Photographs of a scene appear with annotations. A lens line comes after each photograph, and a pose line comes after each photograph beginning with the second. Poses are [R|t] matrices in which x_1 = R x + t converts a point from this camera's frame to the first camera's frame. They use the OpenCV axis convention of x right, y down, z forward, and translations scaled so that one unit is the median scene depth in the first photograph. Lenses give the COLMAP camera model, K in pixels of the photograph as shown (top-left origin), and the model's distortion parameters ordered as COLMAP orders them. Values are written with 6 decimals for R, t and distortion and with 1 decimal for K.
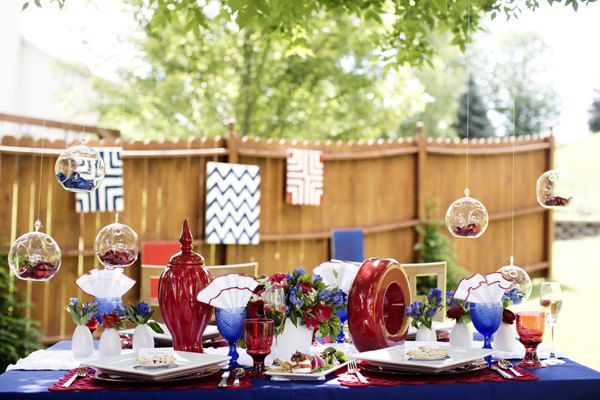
lens RADIAL K [[887.1, 0, 296.1], [0, 887.1, 203.6], [0, 0, 1]] dist [-0.135580, 0.000000]
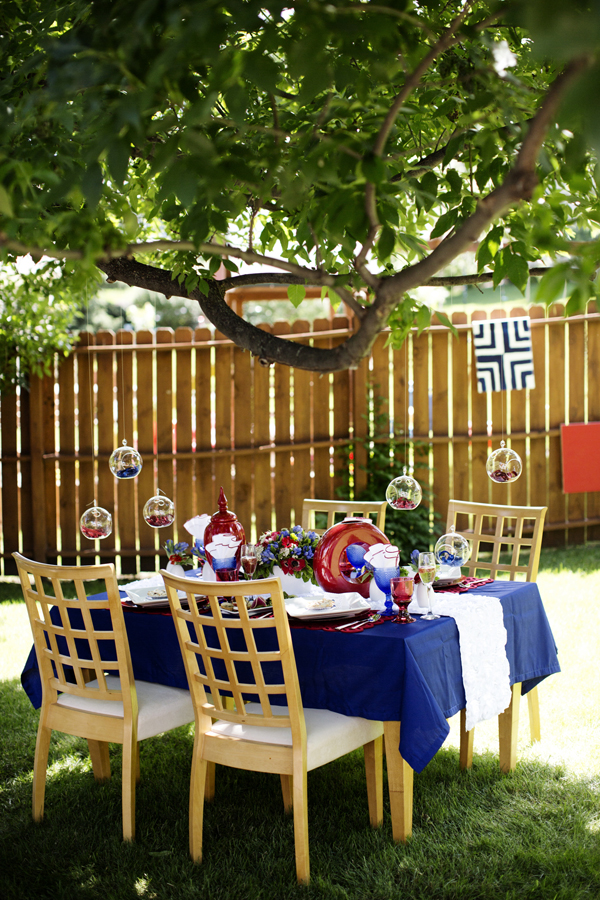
lens RADIAL K [[1330.6, 0, 295.2], [0, 1330.6, 448.1], [0, 0, 1]] dist [-0.135580, 0.000000]
pose [[0.799464, 0.014743, -0.600533, 0.401303], [0.060352, 0.992669, 0.104714, -0.084762], [0.597674, -0.119959, 0.792714, -0.183531]]
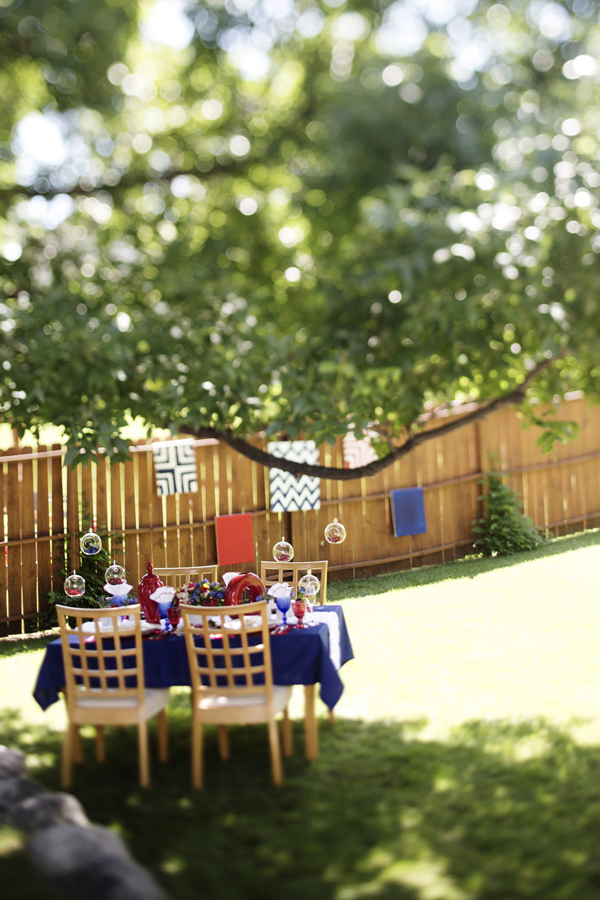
lens RADIAL K [[1158.4, 0, 300.1], [0, 1158.4, 448.0], [0, 0, 1]] dist [-0.146299, 0.000000]
pose [[0.979123, -0.051968, -0.196514, 0.258014], [0.061900, 0.997079, 0.044737, -0.114102], [0.193615, -0.055967, 0.979480, -0.525202]]
